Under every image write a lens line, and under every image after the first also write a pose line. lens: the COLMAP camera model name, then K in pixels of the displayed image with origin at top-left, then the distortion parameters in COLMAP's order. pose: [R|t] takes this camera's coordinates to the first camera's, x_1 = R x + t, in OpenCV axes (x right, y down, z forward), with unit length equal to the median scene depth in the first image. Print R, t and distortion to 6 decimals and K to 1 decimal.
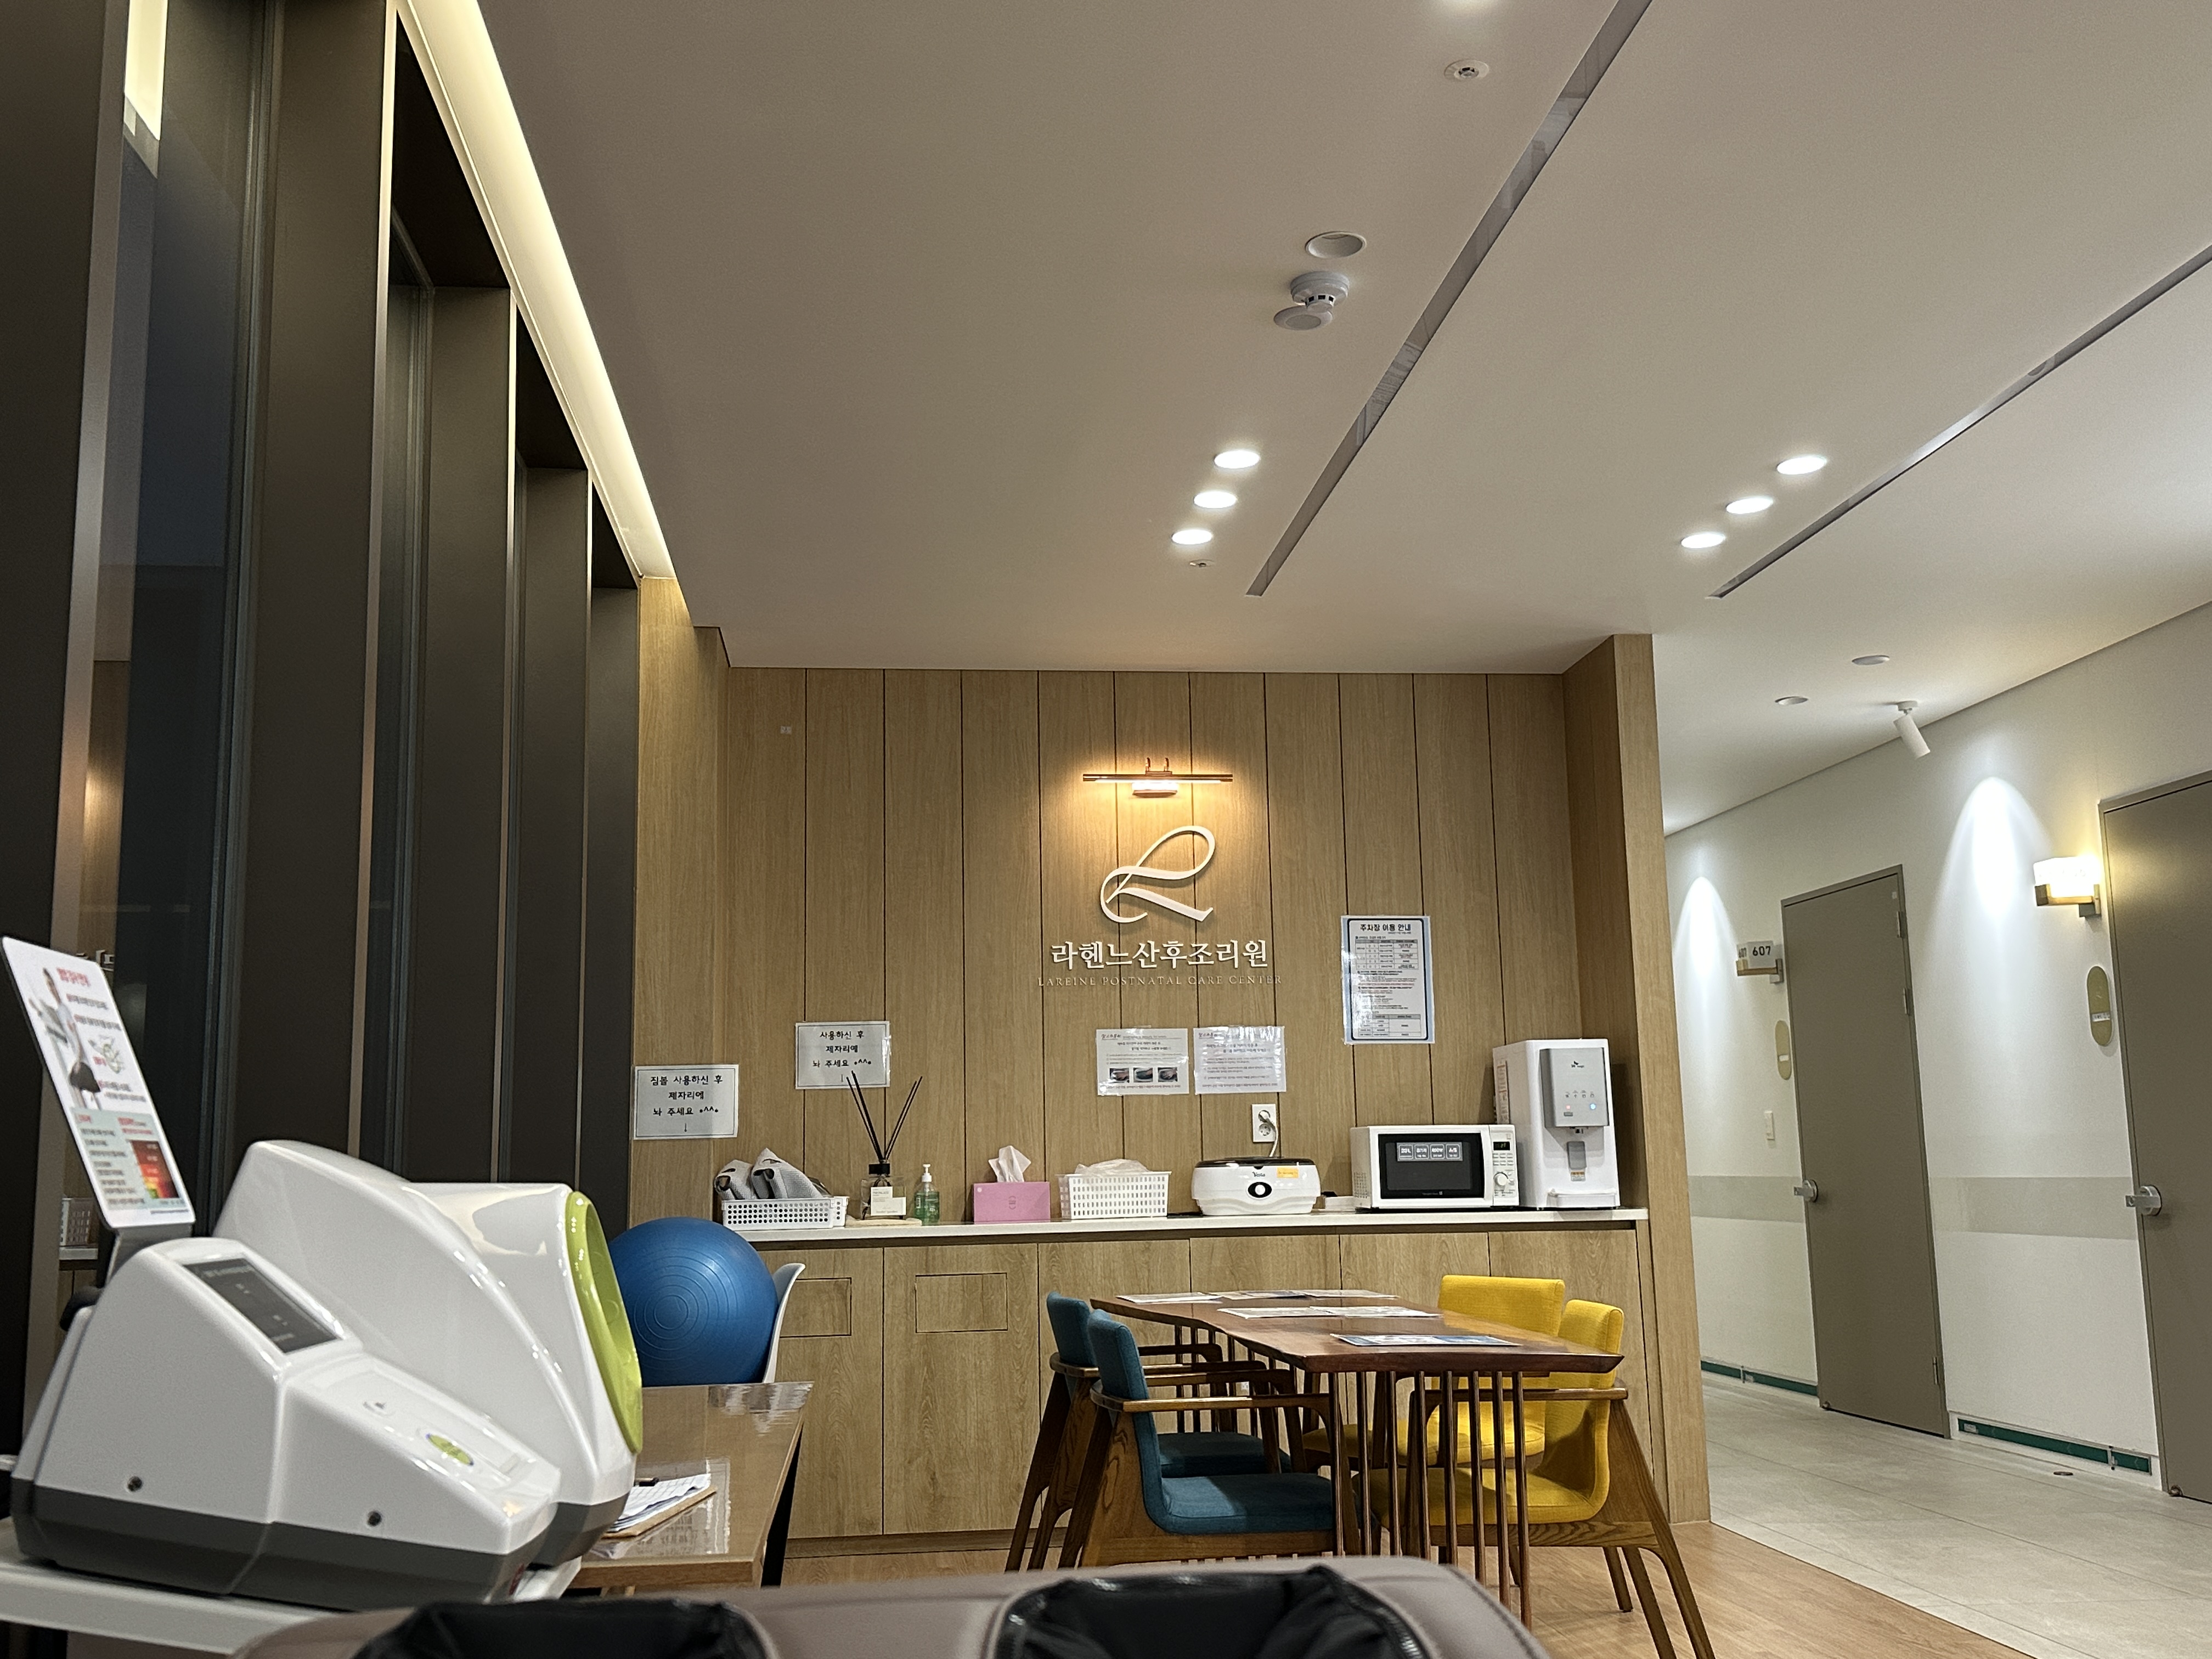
lens RADIAL K [[2133.6, 0, 1107.8], [0, 2133.6, 834.5], [0, 0, 1]] dist [0.136023, 0.000000]
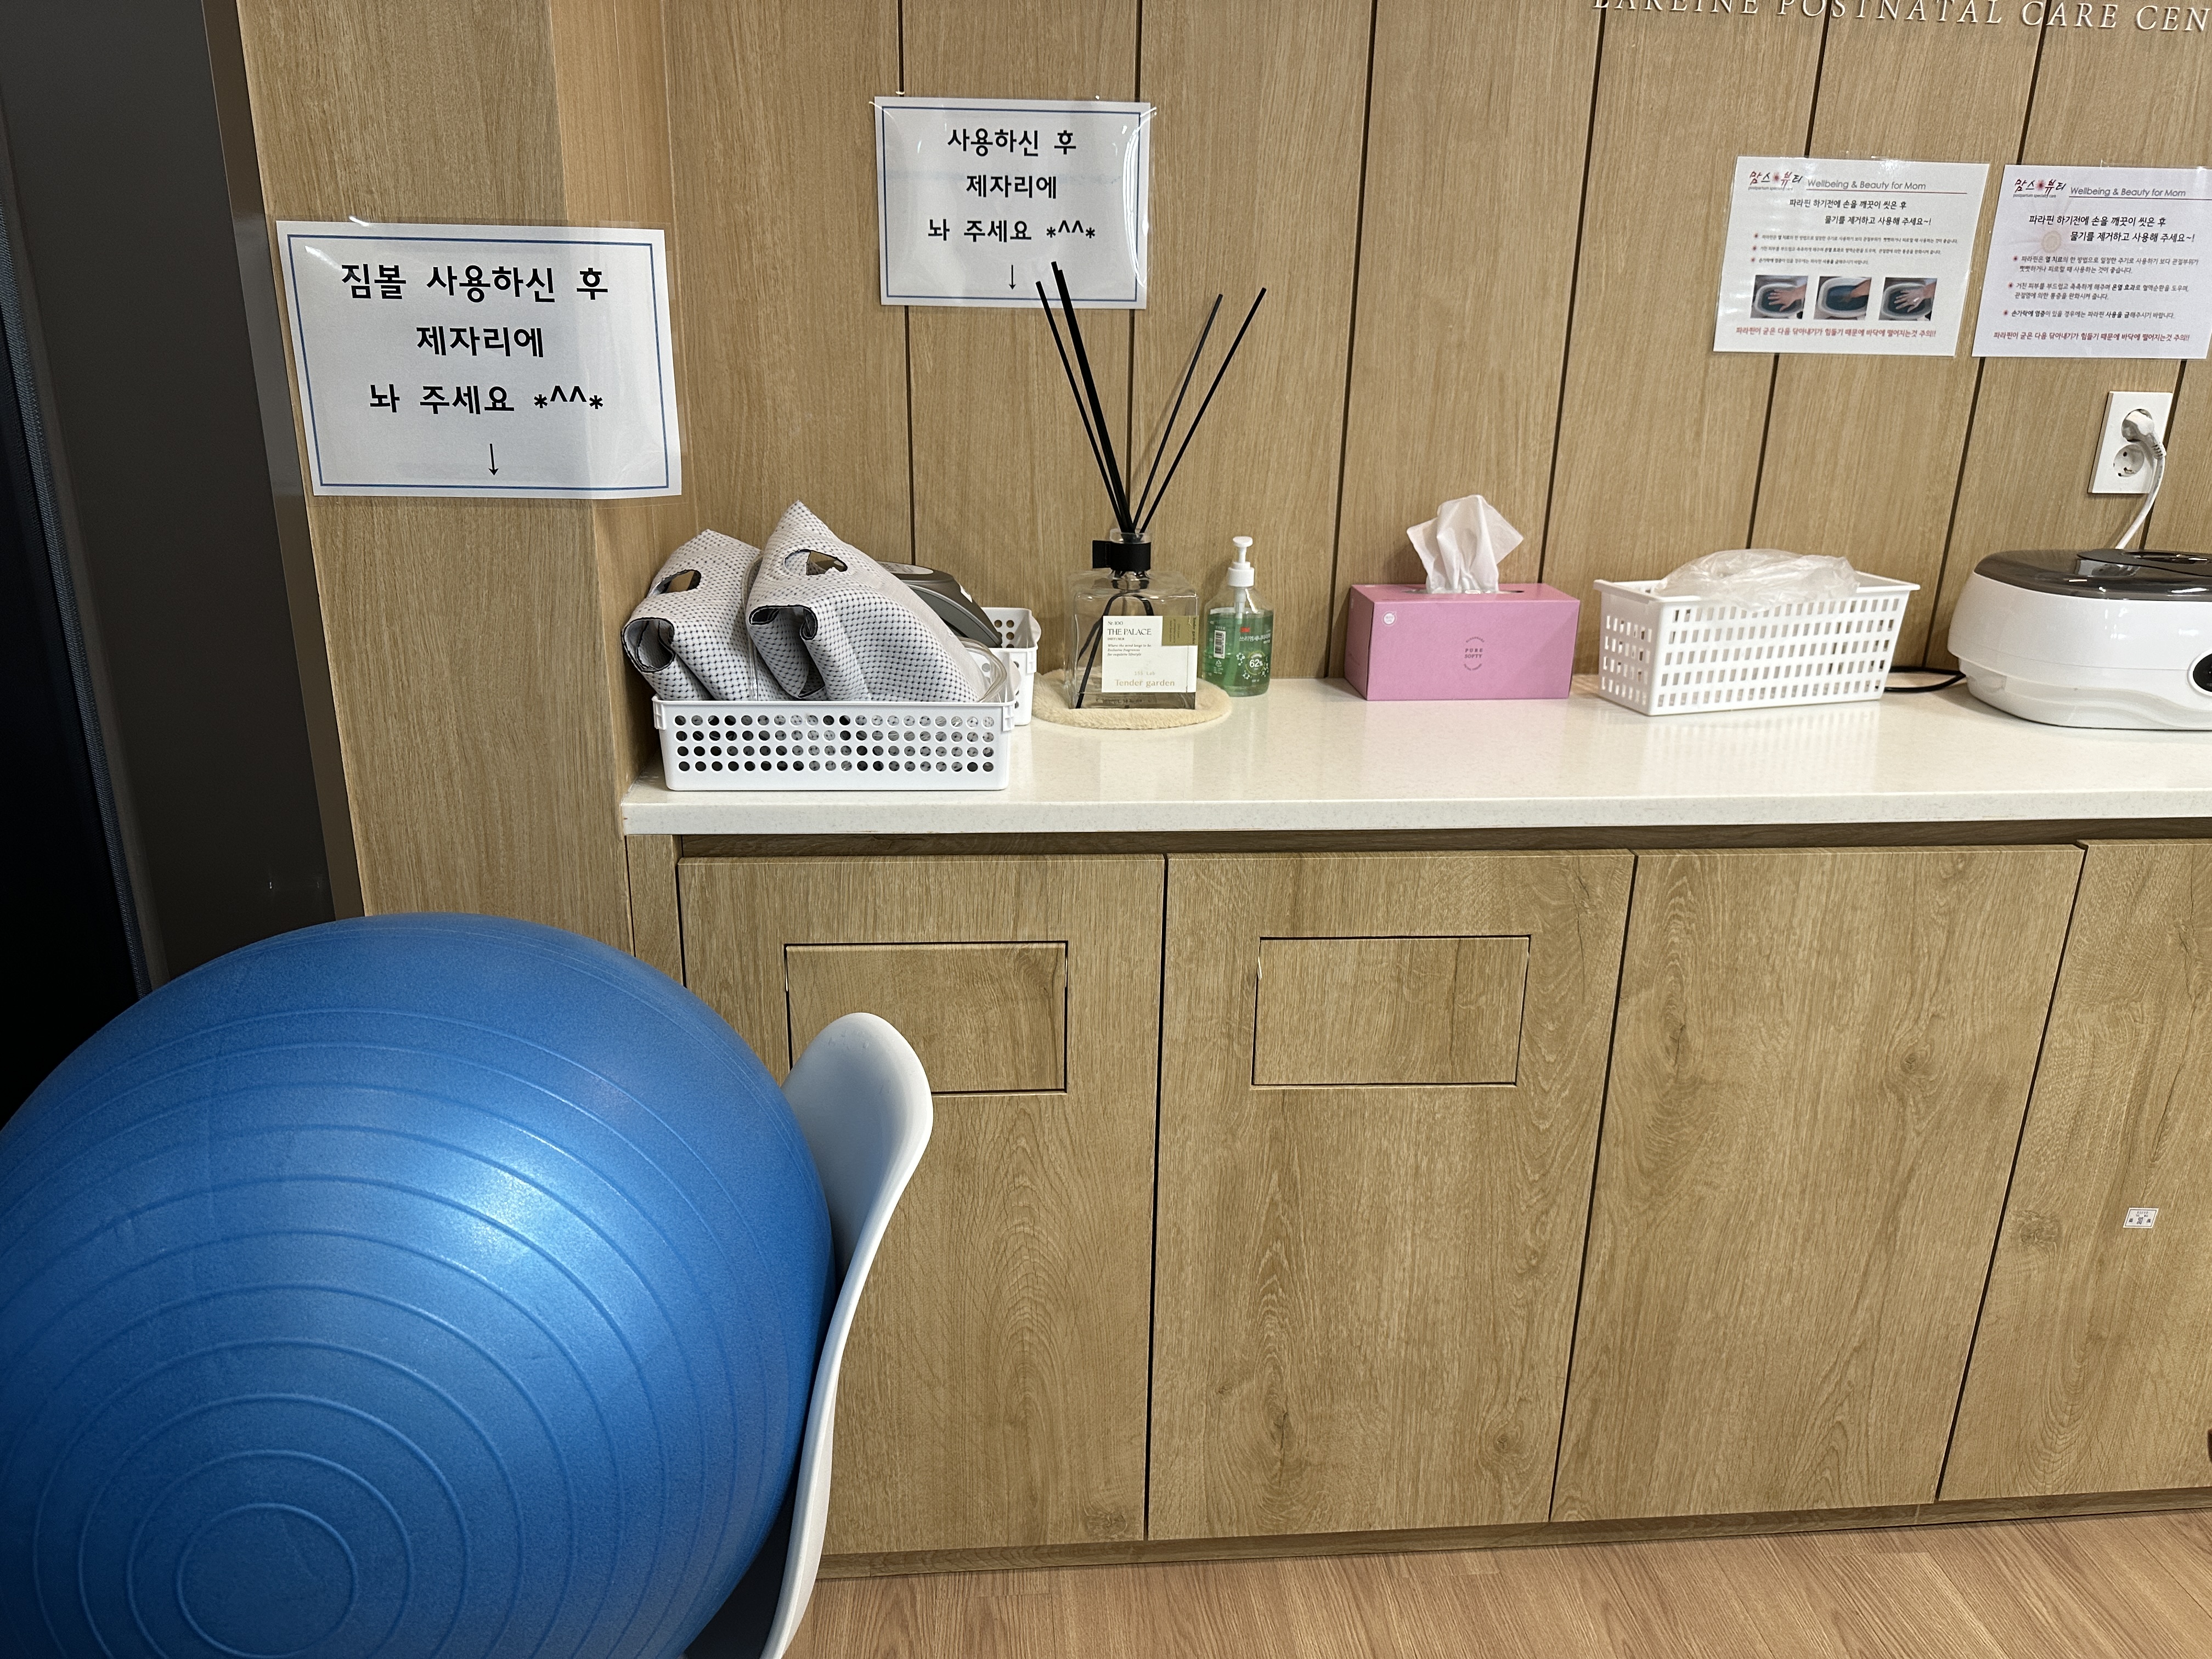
lens RADIAL K [[1563.7, 0, 1093.1], [0, 1563.7, 834.3], [0, 0, 1]] dist [0.026089, -0.021314]
pose [[0.999012, 0.043835, -0.007273, -0.108573], [-0.035346, 0.883144, 0.467768, 0.076505], [0.026927, -0.467049, 0.883821, 0.755798]]
